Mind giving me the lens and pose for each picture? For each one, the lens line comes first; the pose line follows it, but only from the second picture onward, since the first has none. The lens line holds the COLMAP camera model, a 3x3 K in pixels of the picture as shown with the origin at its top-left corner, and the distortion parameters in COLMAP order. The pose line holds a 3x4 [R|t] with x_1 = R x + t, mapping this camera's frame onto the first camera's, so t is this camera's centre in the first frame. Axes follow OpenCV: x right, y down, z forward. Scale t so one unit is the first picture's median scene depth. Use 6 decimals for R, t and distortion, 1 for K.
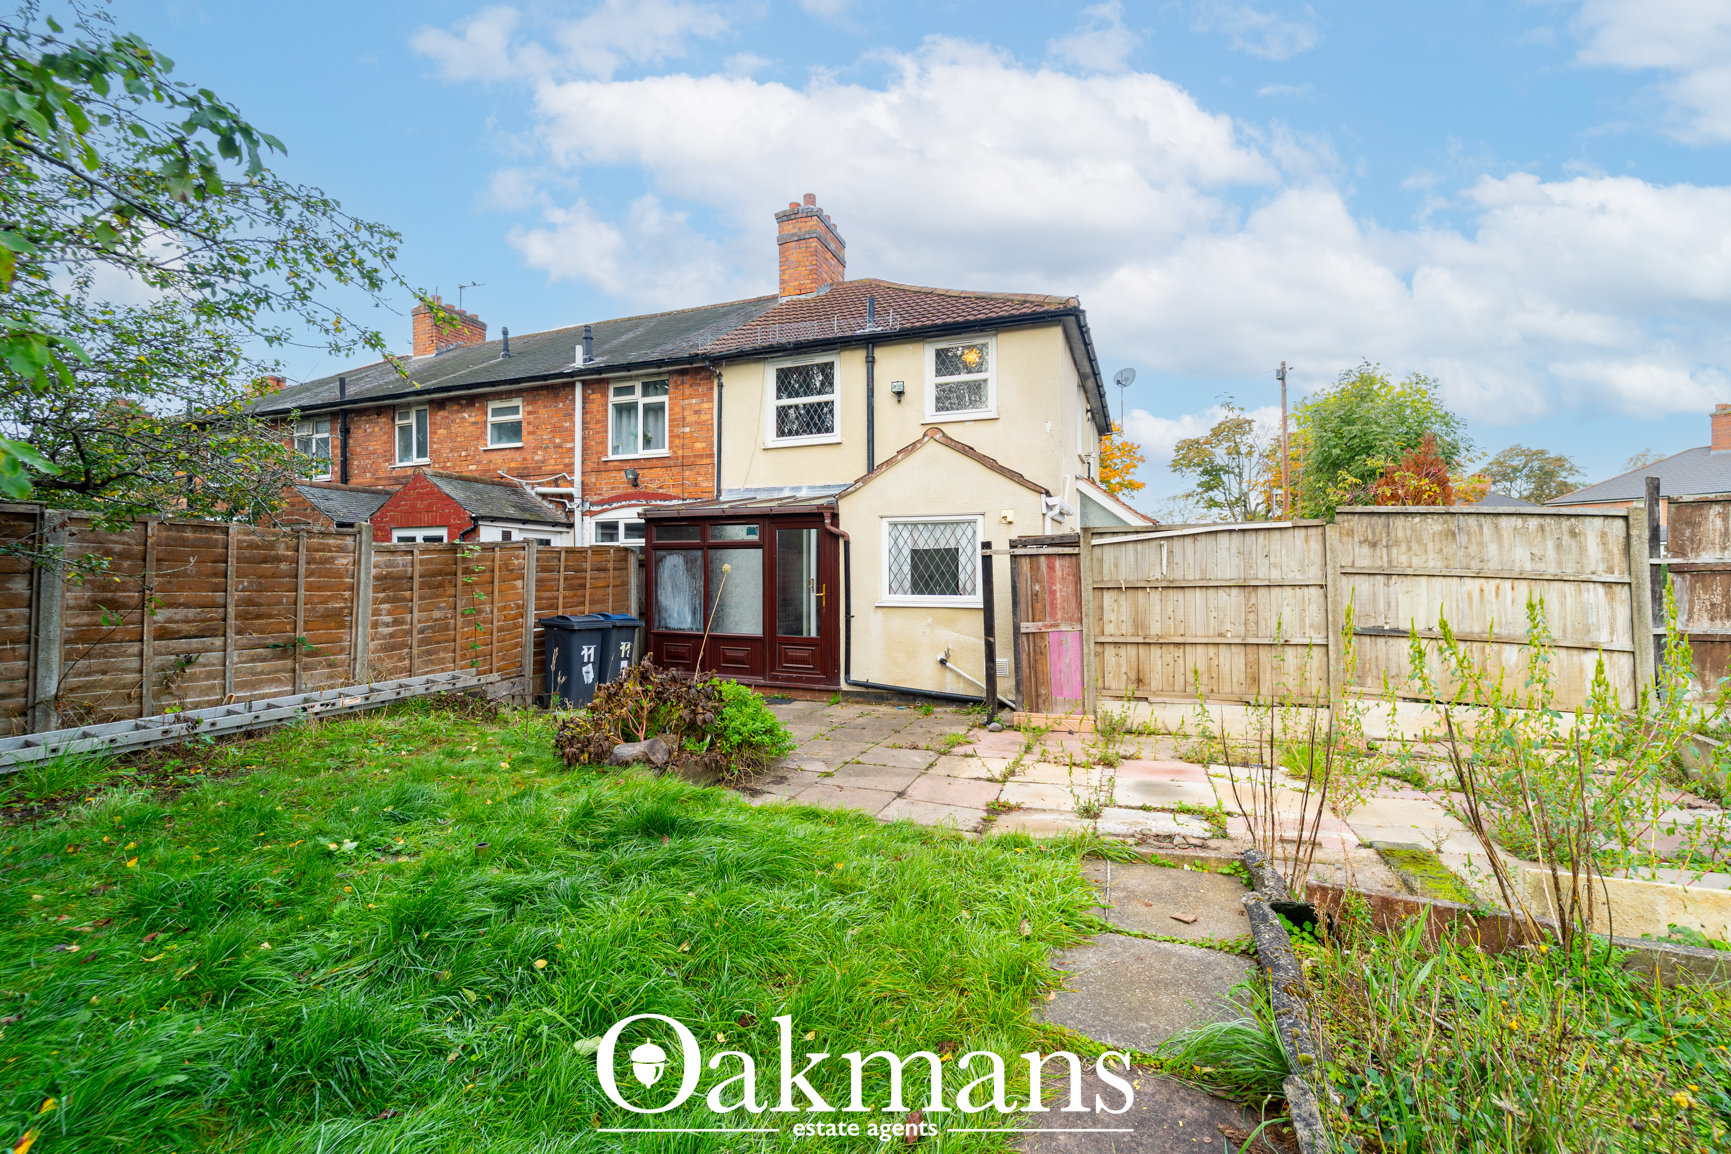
lens RADIAL K [[715.6, 0, 857.6], [0, 715.6, 571.5], [0, 0, 1]] dist [0.003423, 0.000204]
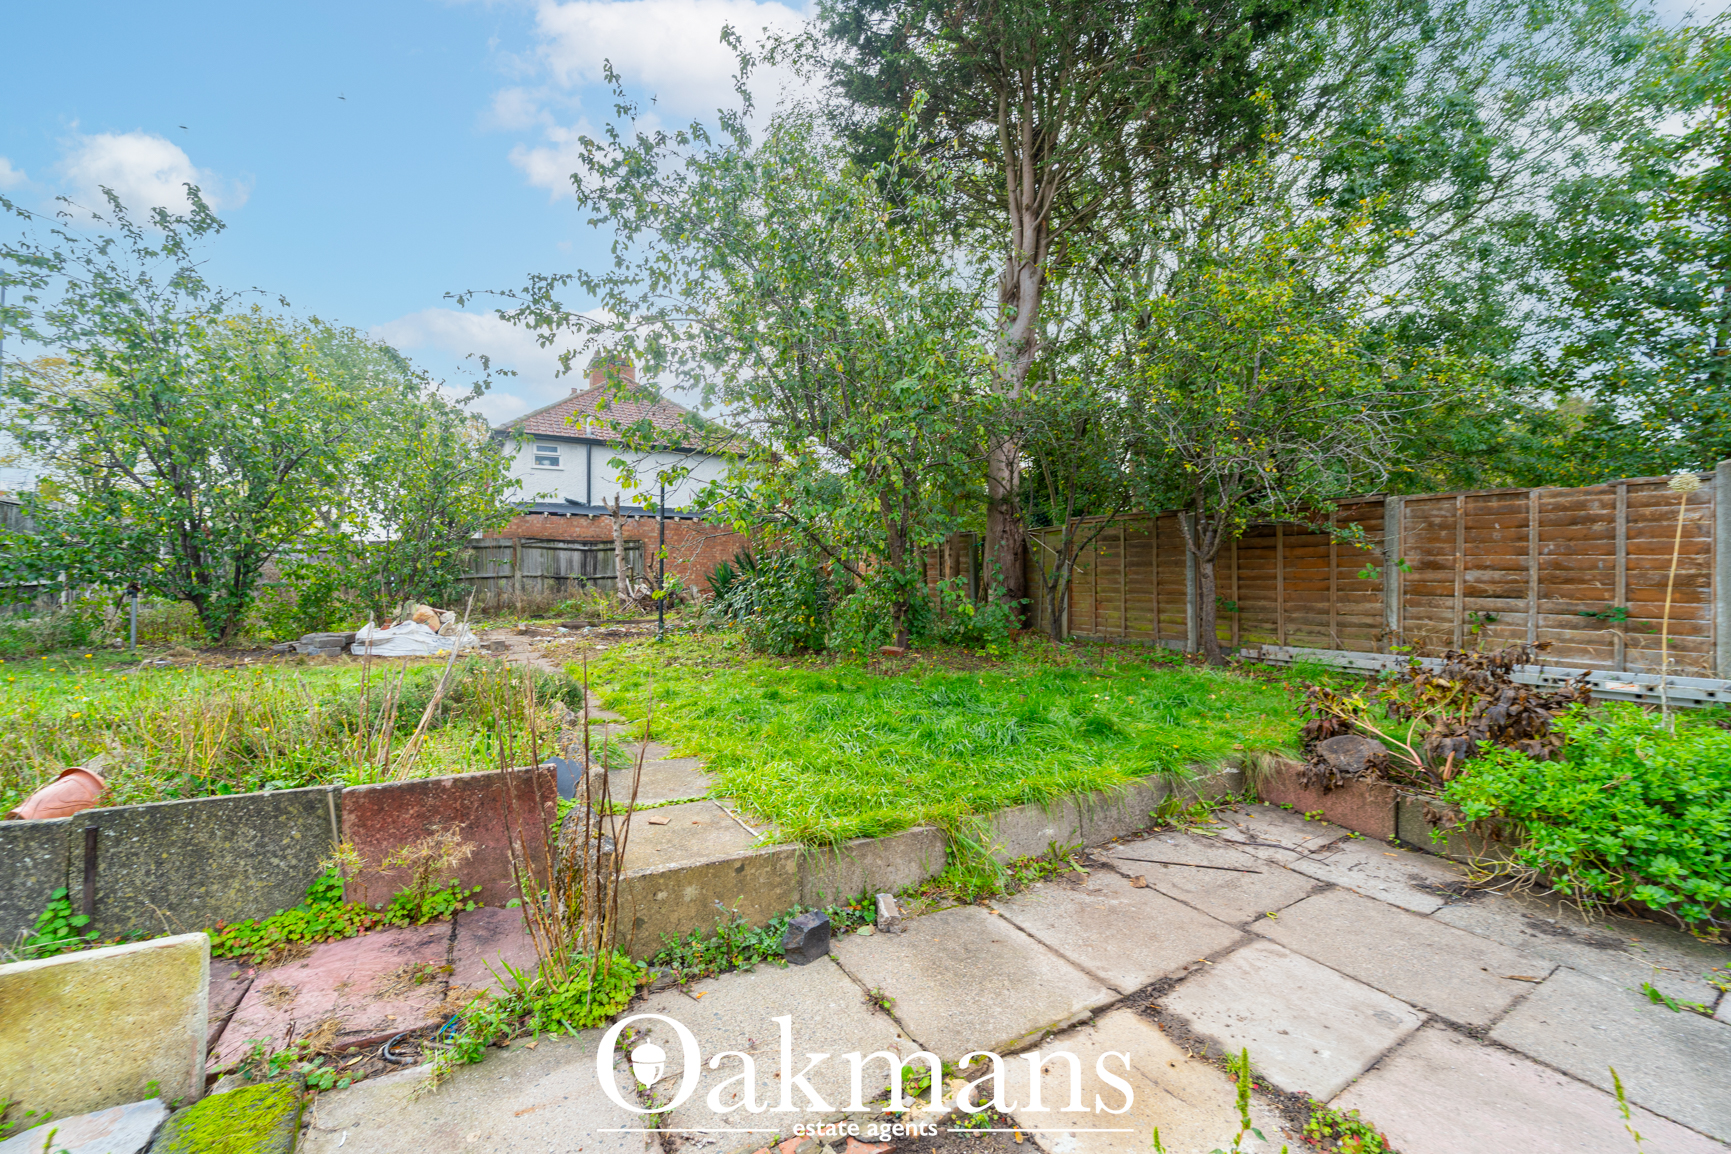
lens RADIAL K [[715.6, 0, 861.4], [0, 715.6, 568.8], [0, 0, 1]] dist [0.003423, 0.000204]
pose [[-0.621310, -0.006059, -0.783542, 0.517370], [0.006709, 0.999892, -0.013051, 0.054029], [0.783536, -0.013366, -0.621202, 0.885578]]
